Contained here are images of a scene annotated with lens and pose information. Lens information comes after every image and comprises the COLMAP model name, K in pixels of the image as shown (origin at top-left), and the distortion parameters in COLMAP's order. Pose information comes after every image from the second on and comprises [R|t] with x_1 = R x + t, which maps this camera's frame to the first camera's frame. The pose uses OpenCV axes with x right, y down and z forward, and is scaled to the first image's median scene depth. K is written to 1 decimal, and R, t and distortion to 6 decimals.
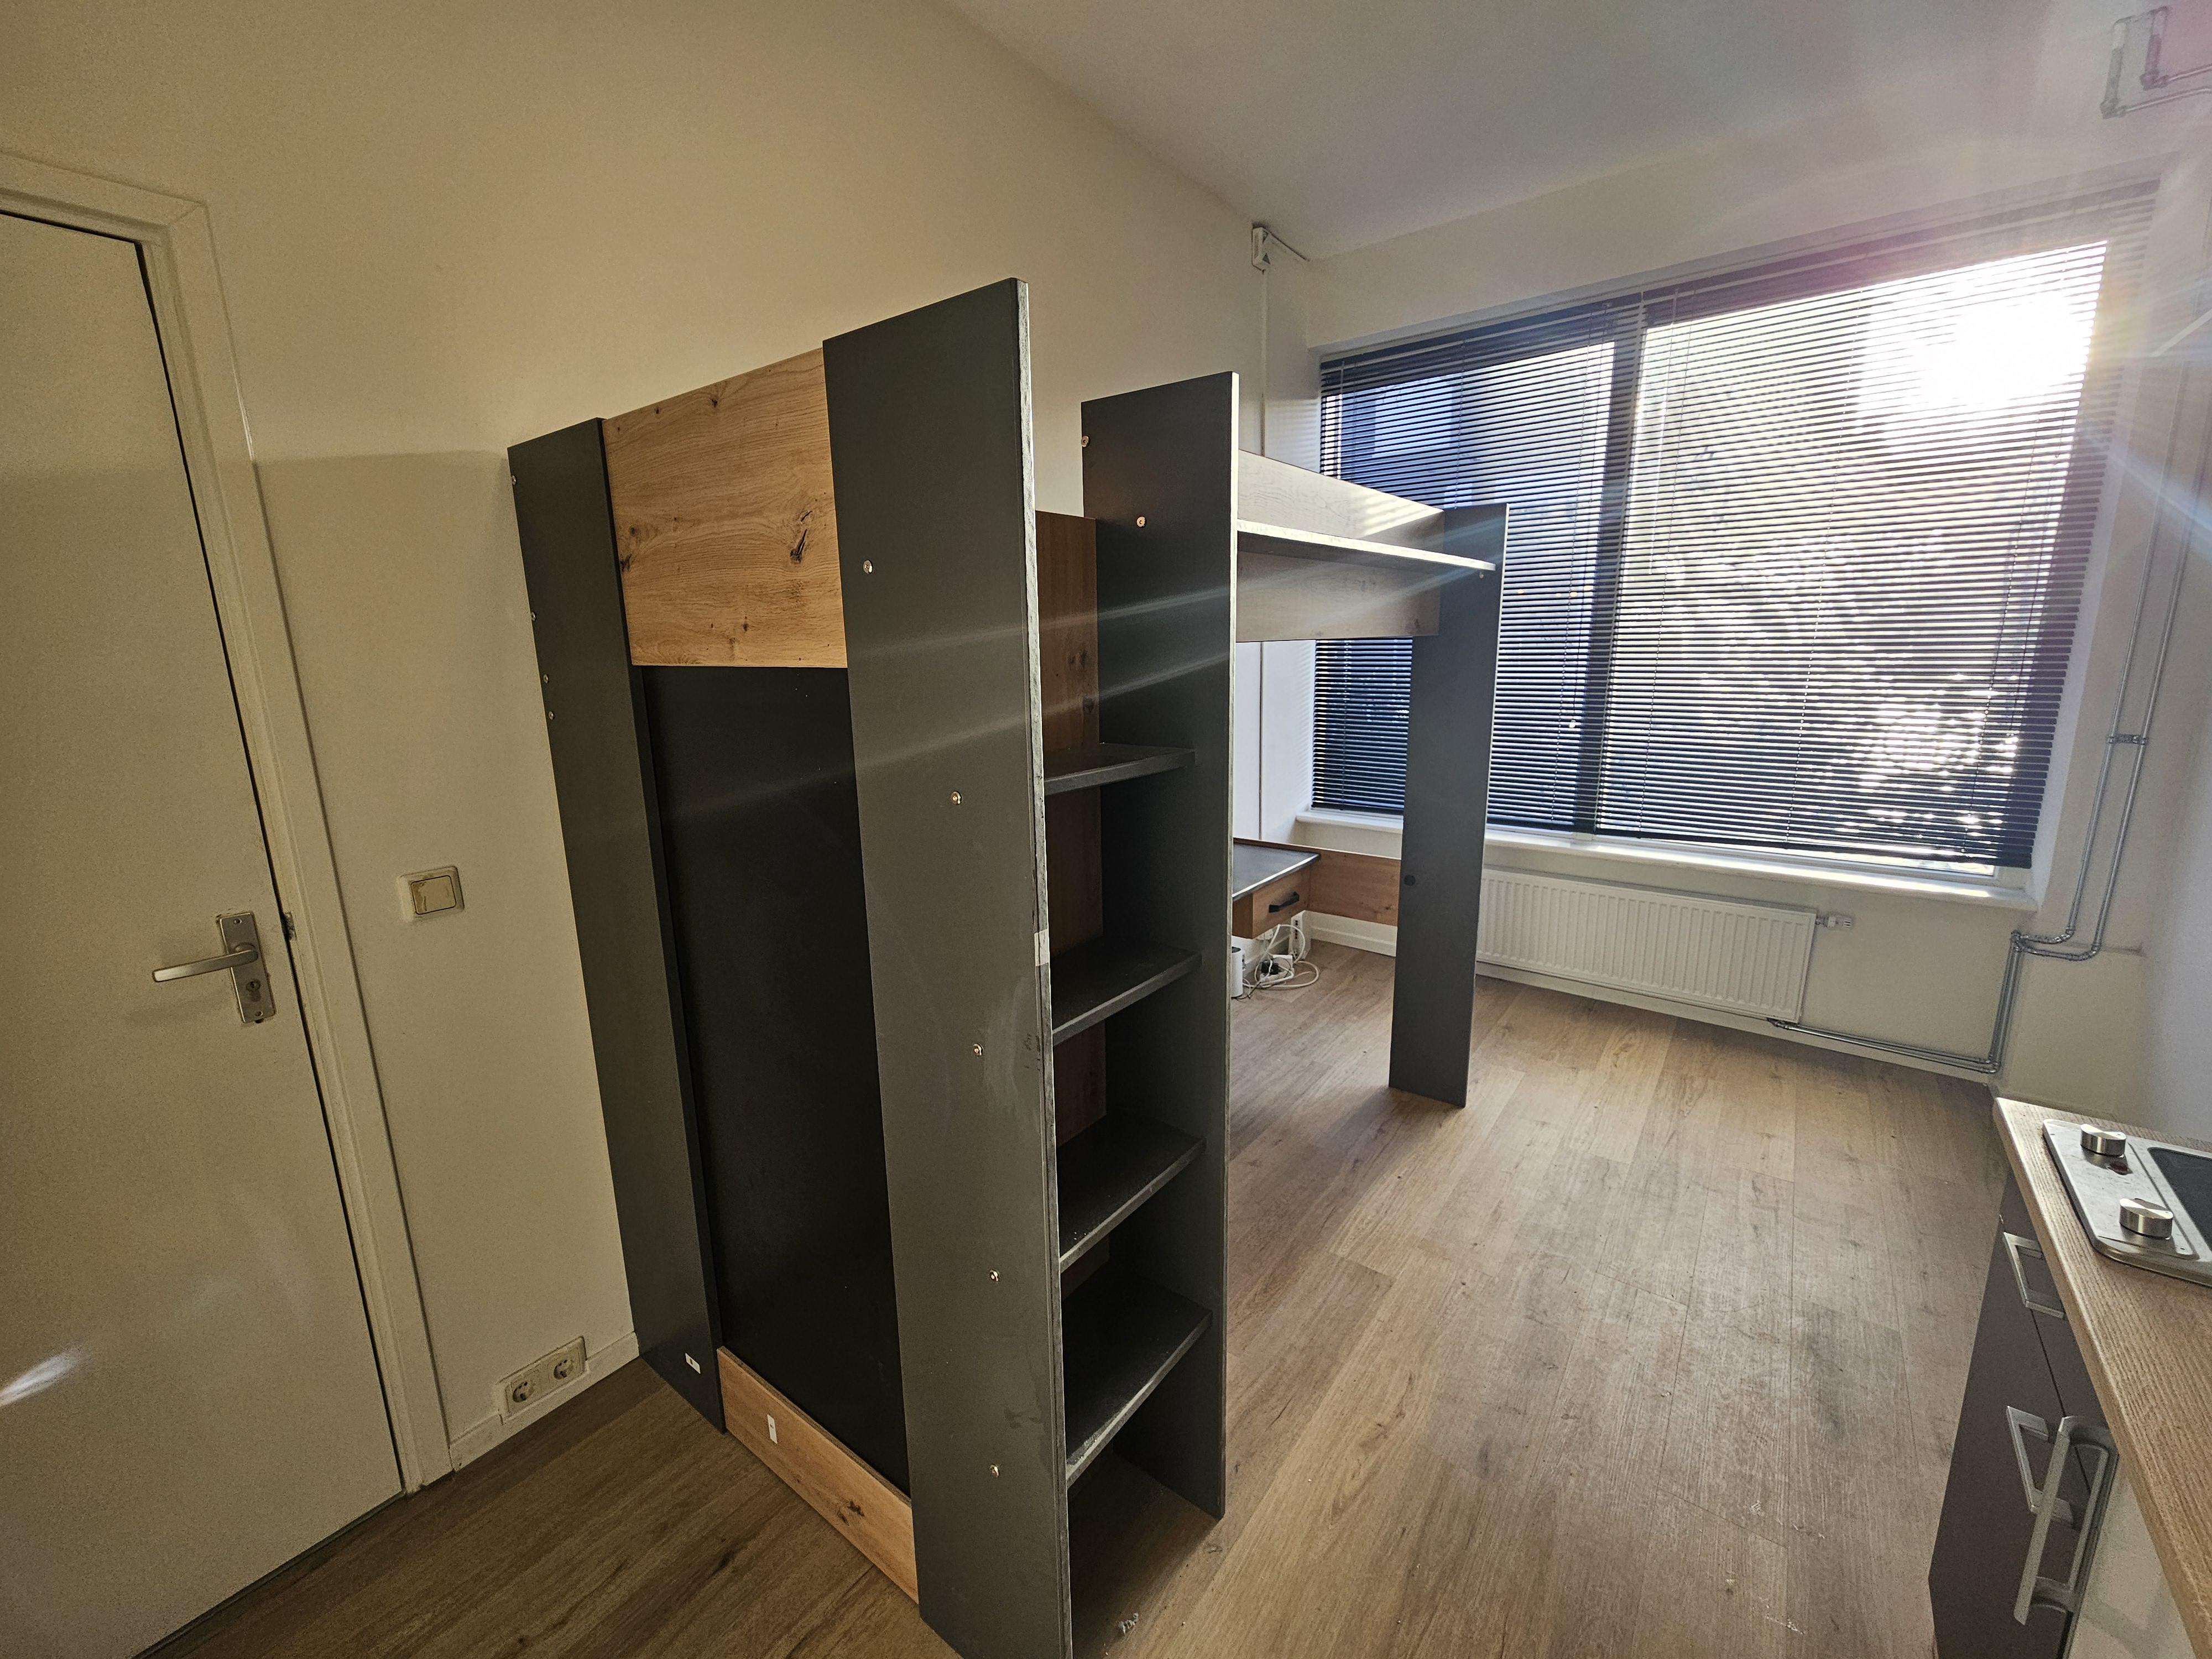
lens RADIAL K [[907.2, 0, 1106.7], [0, 907.2, 825.3], [0, 0, 1]] dist [-0.000156, 0.000354]
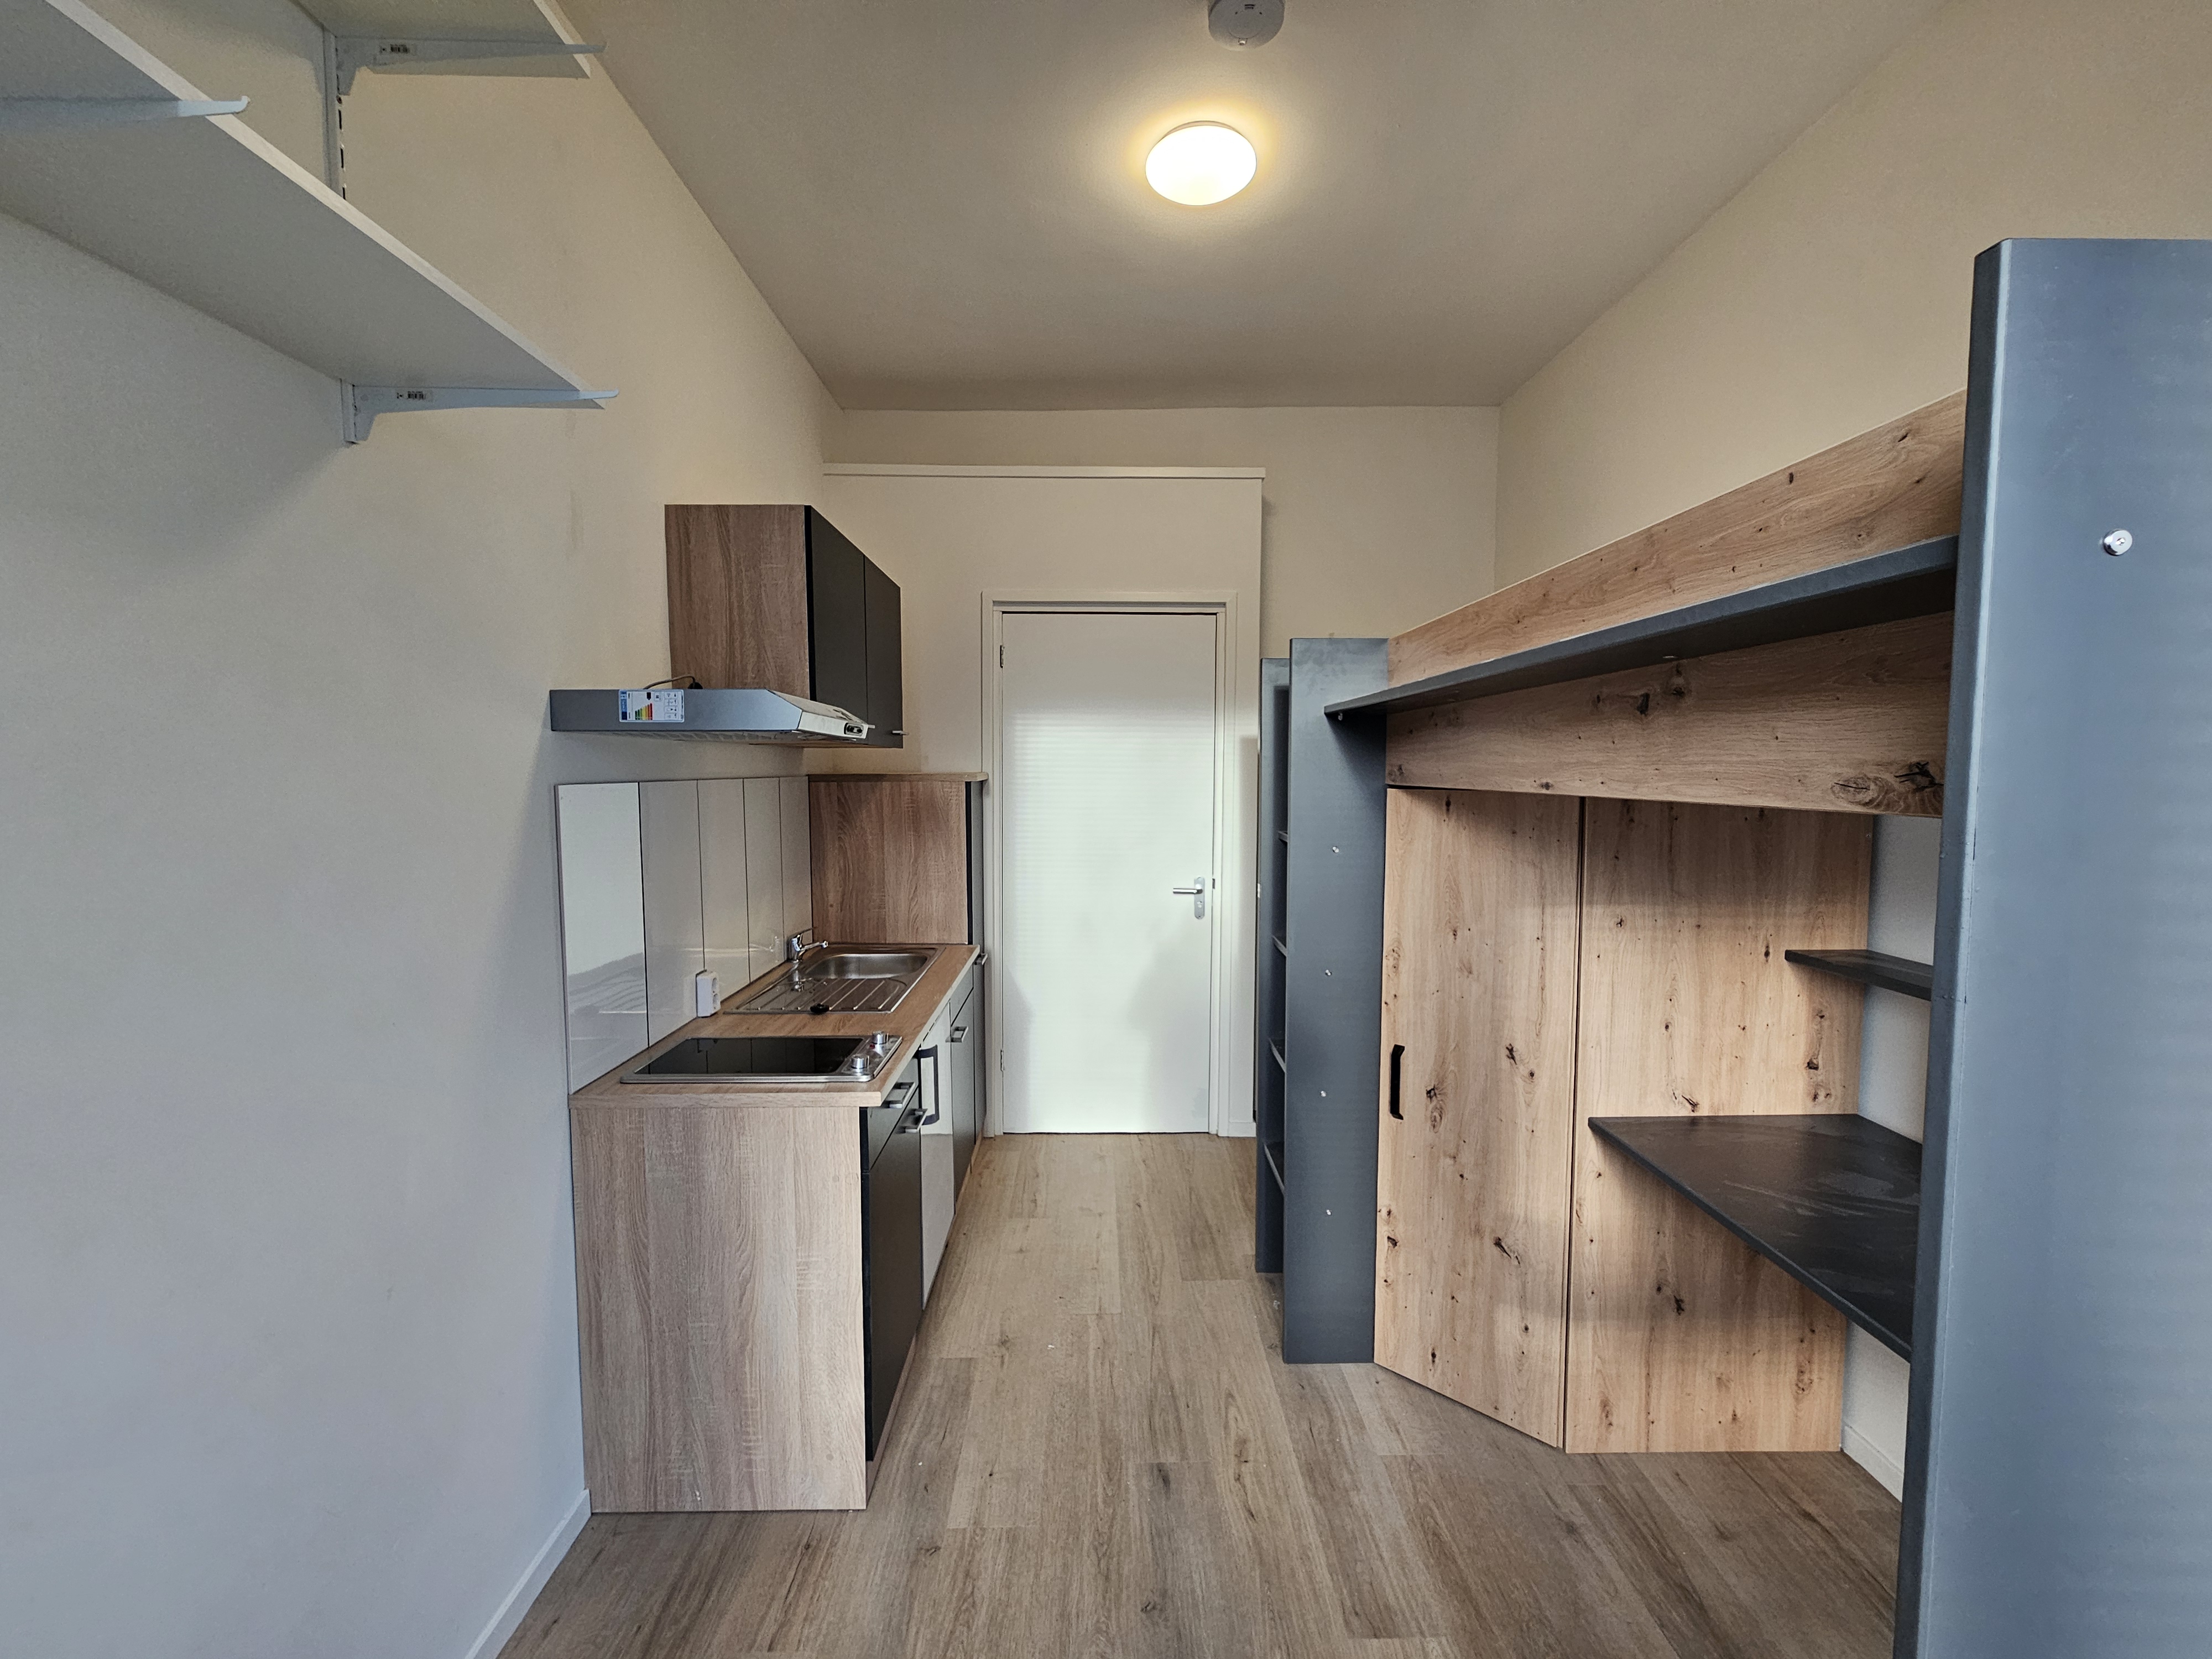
lens RADIAL K [[907.2, 0, 1106.7], [0, 907.2, 825.3], [0, 0, 1]] dist [-0.000156, 0.000354]
pose [[-0.792025, 0.062496, -0.607282, 0.722286], [-0.107715, 0.964834, 0.239776, -0.243873], [0.600911, 0.255322, -0.757441, 1.038028]]
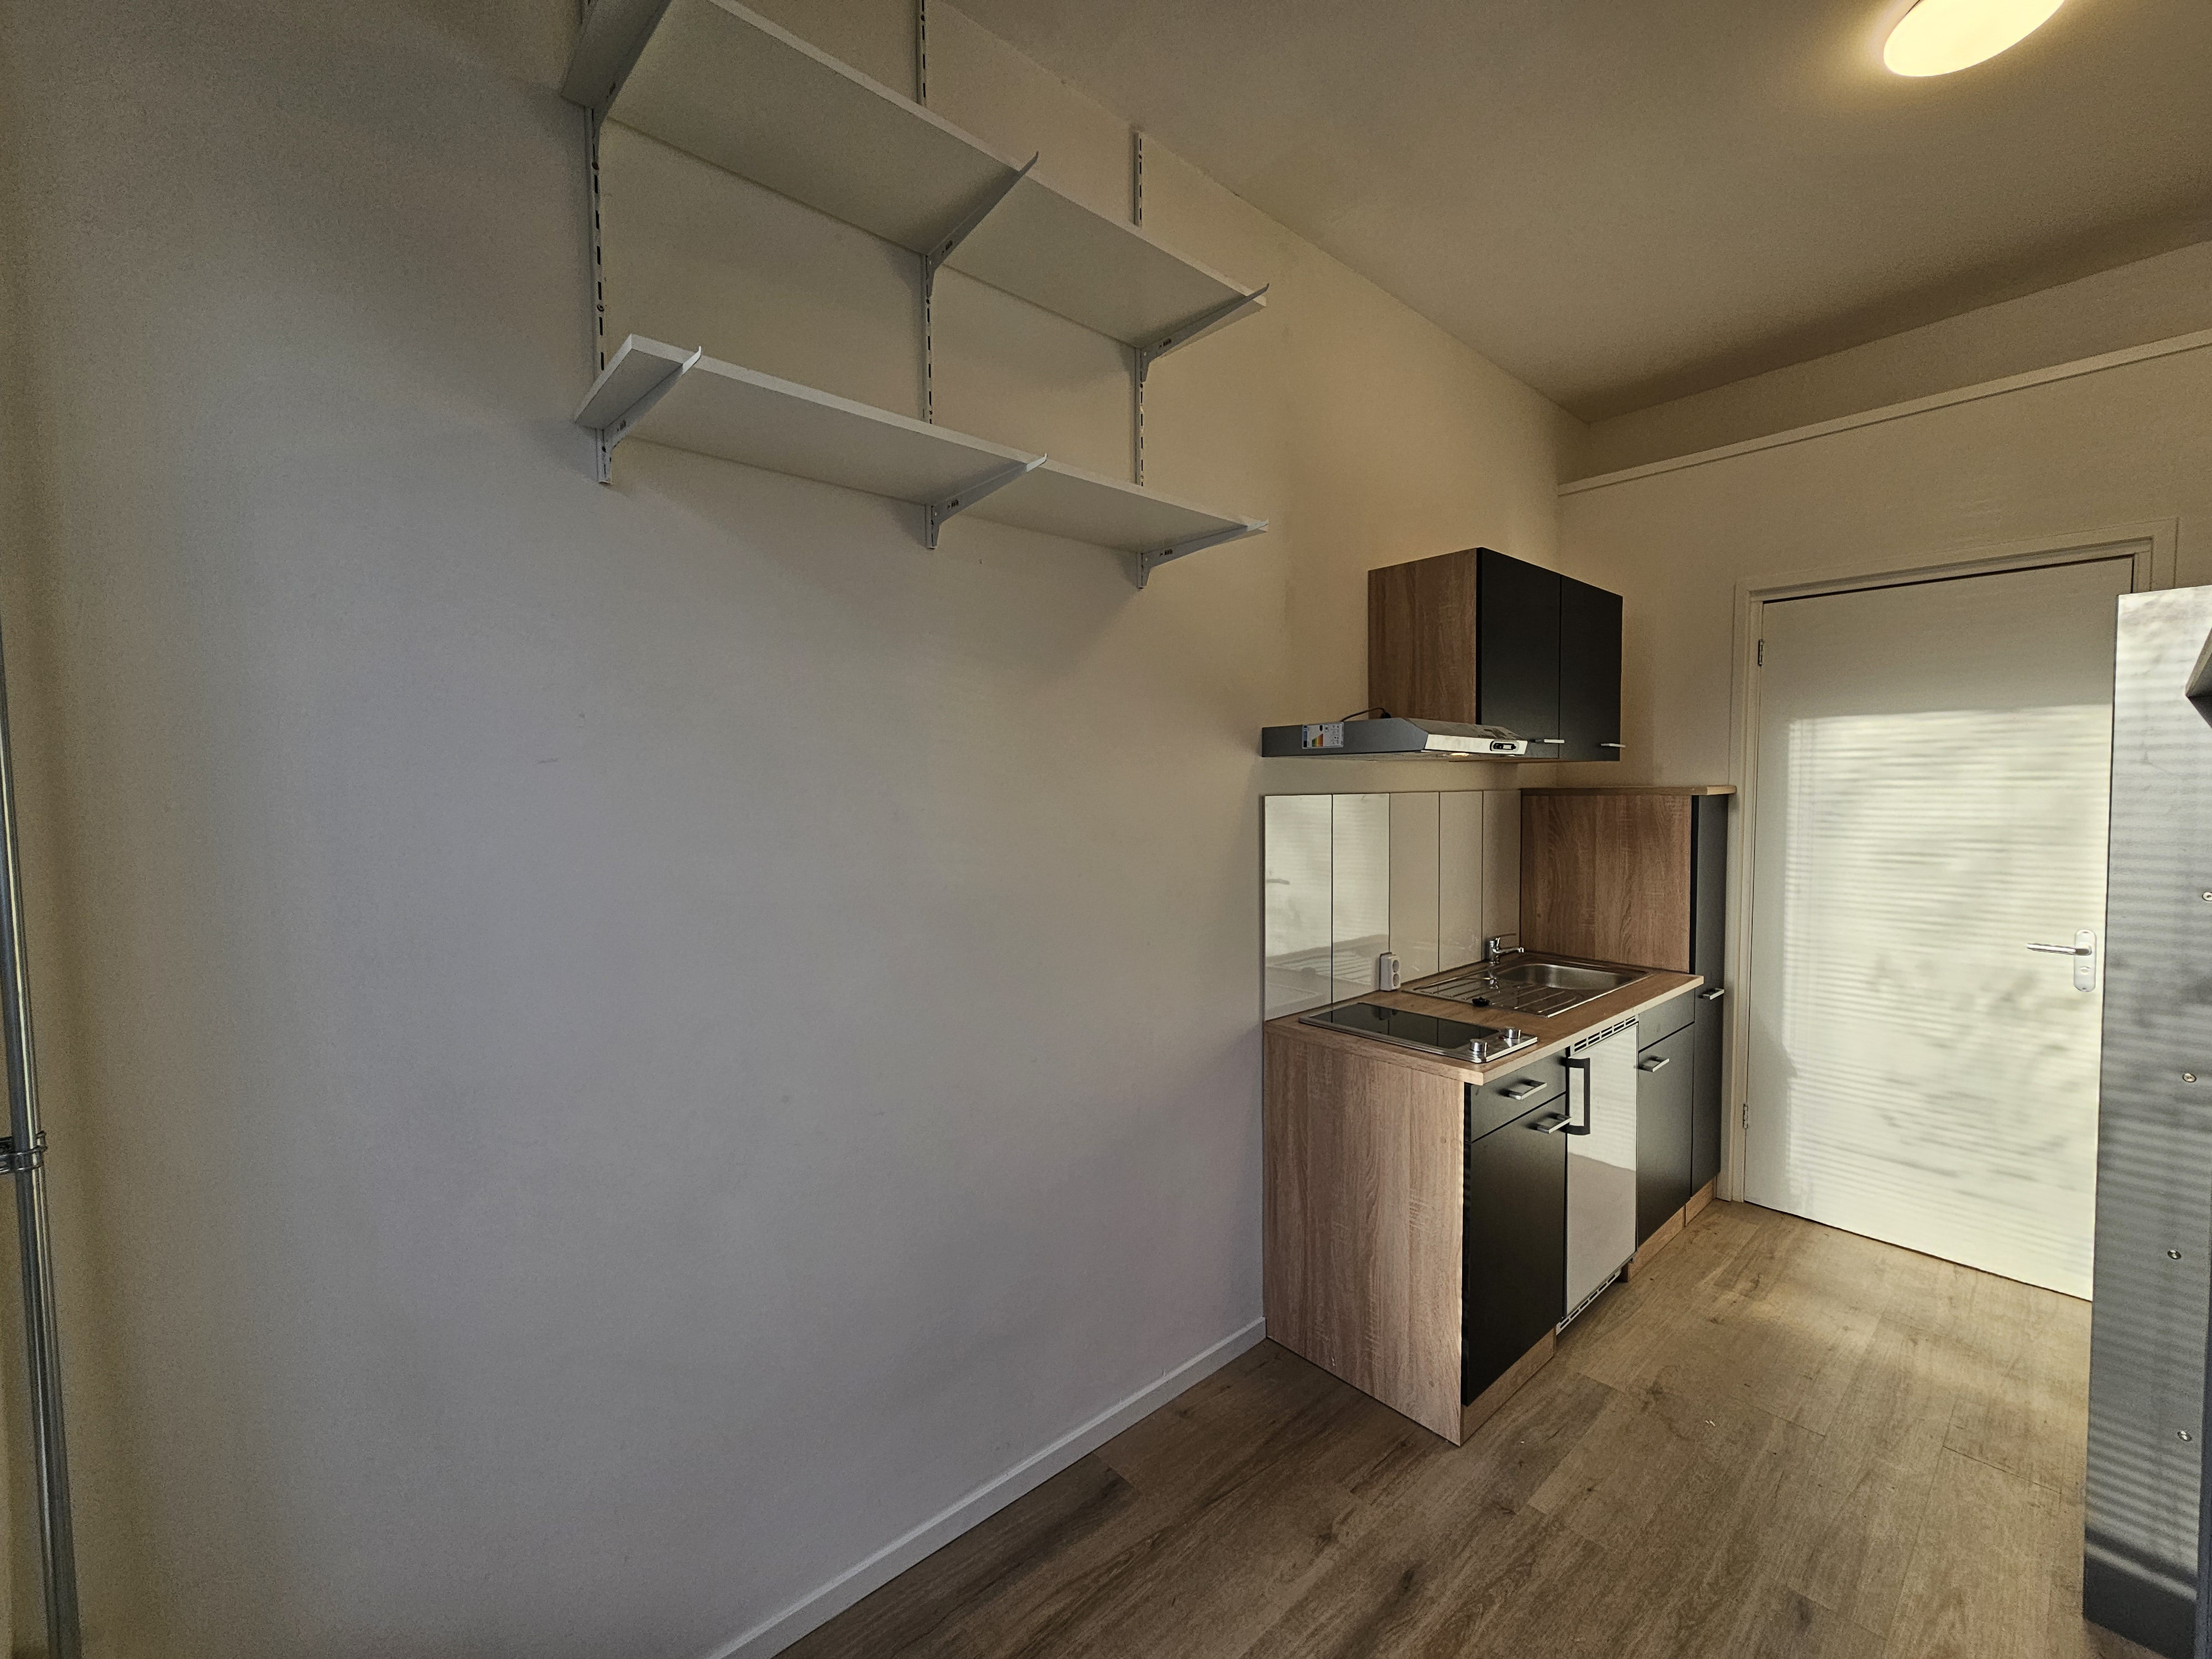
lens RADIAL K [[900.9, 0, 1102.2], [0, 900.9, 822.4], [0, 0, 1]] dist [0.001096, 0.000175]
pose [[-0.977048, 0.021901, 0.211891, 0.598711], [0.073042, 0.968842, 0.236663, -0.272665], [-0.200105, 0.246708, -0.948205, 1.197973]]
